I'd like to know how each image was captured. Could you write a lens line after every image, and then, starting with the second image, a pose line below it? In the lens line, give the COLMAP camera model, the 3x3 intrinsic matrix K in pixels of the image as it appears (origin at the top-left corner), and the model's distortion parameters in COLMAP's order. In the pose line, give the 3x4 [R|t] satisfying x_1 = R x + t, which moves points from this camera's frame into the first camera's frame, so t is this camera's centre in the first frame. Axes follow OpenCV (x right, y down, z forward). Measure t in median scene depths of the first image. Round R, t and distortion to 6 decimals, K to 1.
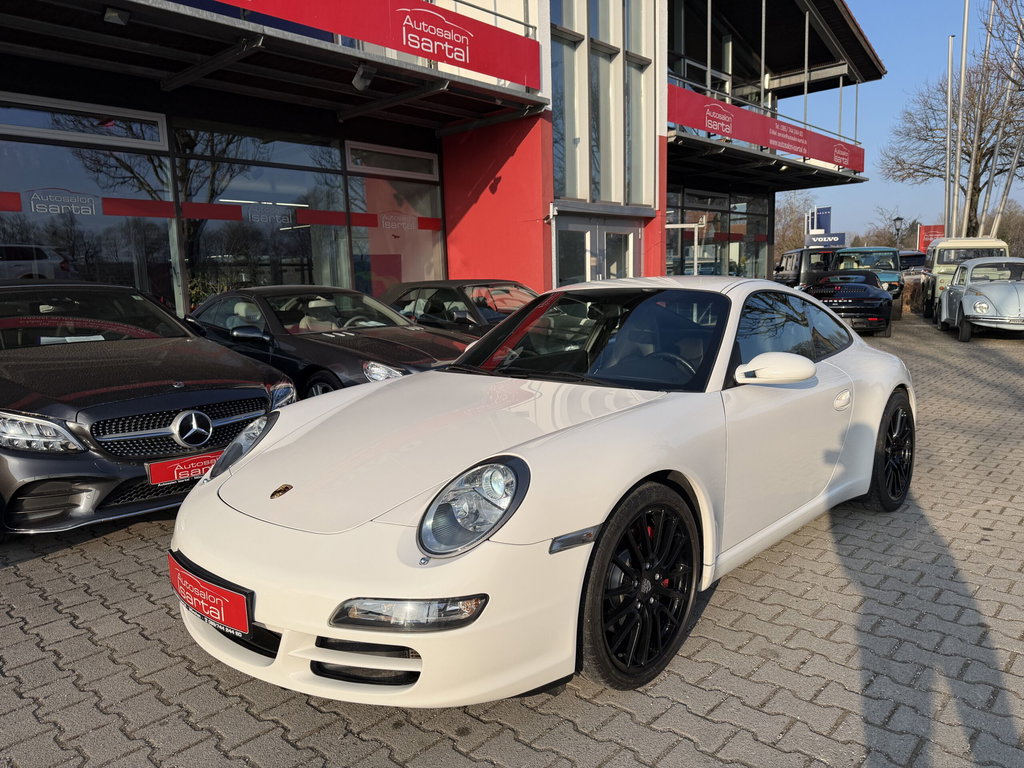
lens RADIAL K [[725.4, 0, 512.0], [0, 725.4, 384.0], [0, 0, 1]] dist [0.003761, -0.011498]
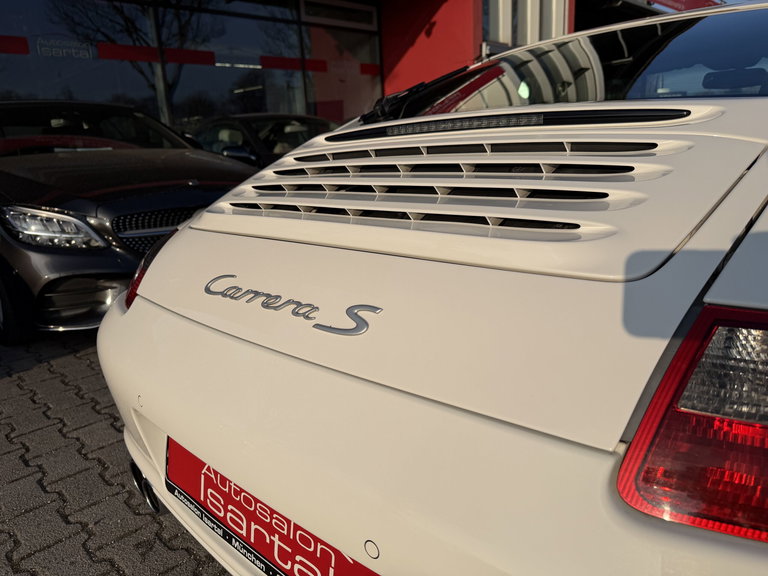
lens RADIAL K [[554.6, 0, 381.6], [0, 554.6, 288.6], [0, 0, 1]] dist [-0.008542, -0.002798]
pose [[0.998679, -0.007756, -0.050792, -0.058149], [0.013972, 0.992285, 0.123186, 0.019392], [0.049445, -0.123733, 0.991083, 0.086912]]
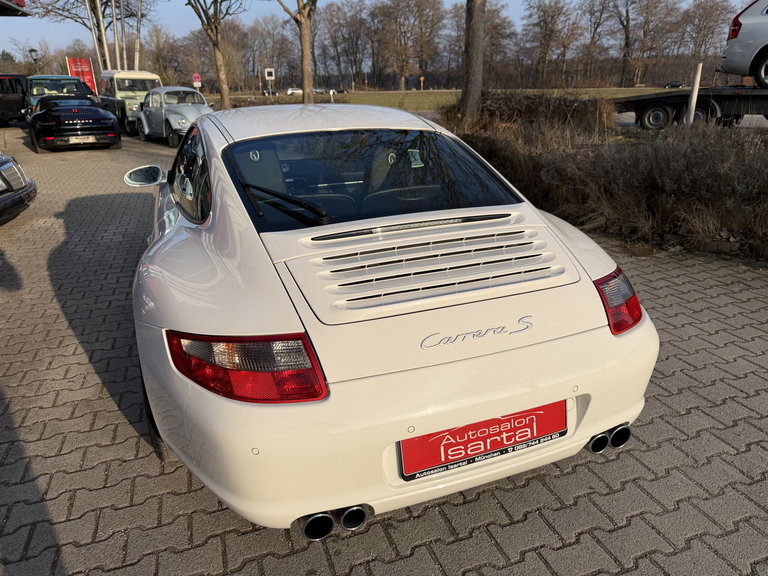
lens RADIAL K [[554.6, 0, 381.6], [0, 554.6, 288.6], [0, 0, 1]] dist [-0.008542, -0.002798]
pose [[0.478769, -0.279928, 0.832118, -0.192085], [0.123692, 0.959860, 0.251733, -0.017977], [-0.869184, -0.017596, 0.494176, 0.104105]]
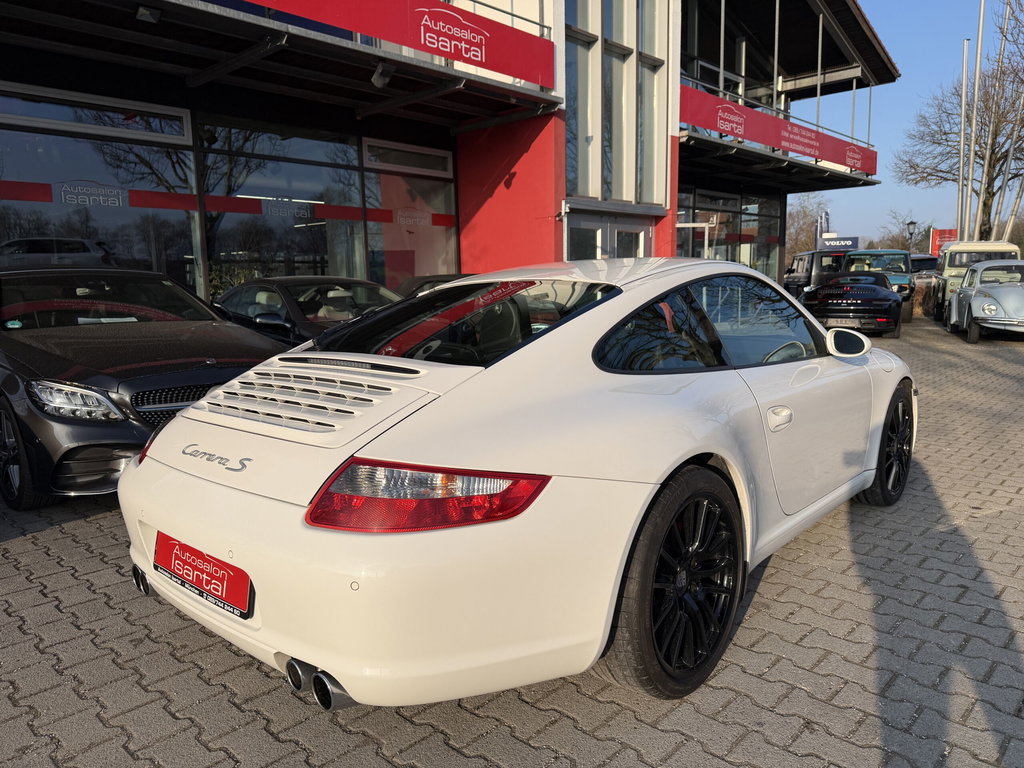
lens RADIAL K [[727.8, 0, 509.0], [0, 727.8, 386.3], [0, 0, 1]] dist [-0.001281, -0.007834]
pose [[0.999764, 0.014269, -0.016397, -0.001767], [-0.014256, 0.999898, 0.000928, 0.010693], [0.016408, -0.000694, 0.999865, -0.020169]]
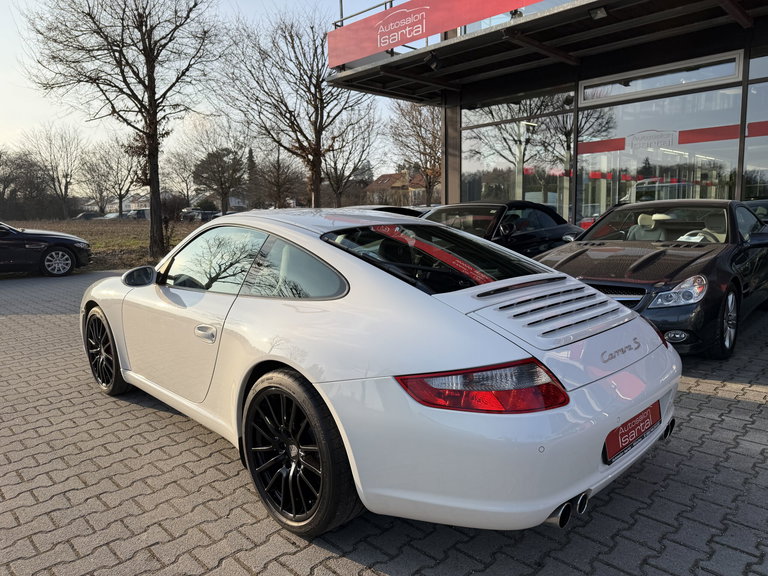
lens RADIAL K [[545.9, 0, 381.7], [0, 545.9, 289.7], [0, 0, 1]] dist [-0.001281, -0.007834]
pose [[-0.056796, 0.165505, -0.984572, 0.822894], [-0.119380, 0.977963, 0.171281, -0.136206], [0.991223, 0.127266, -0.035787, 0.877992]]
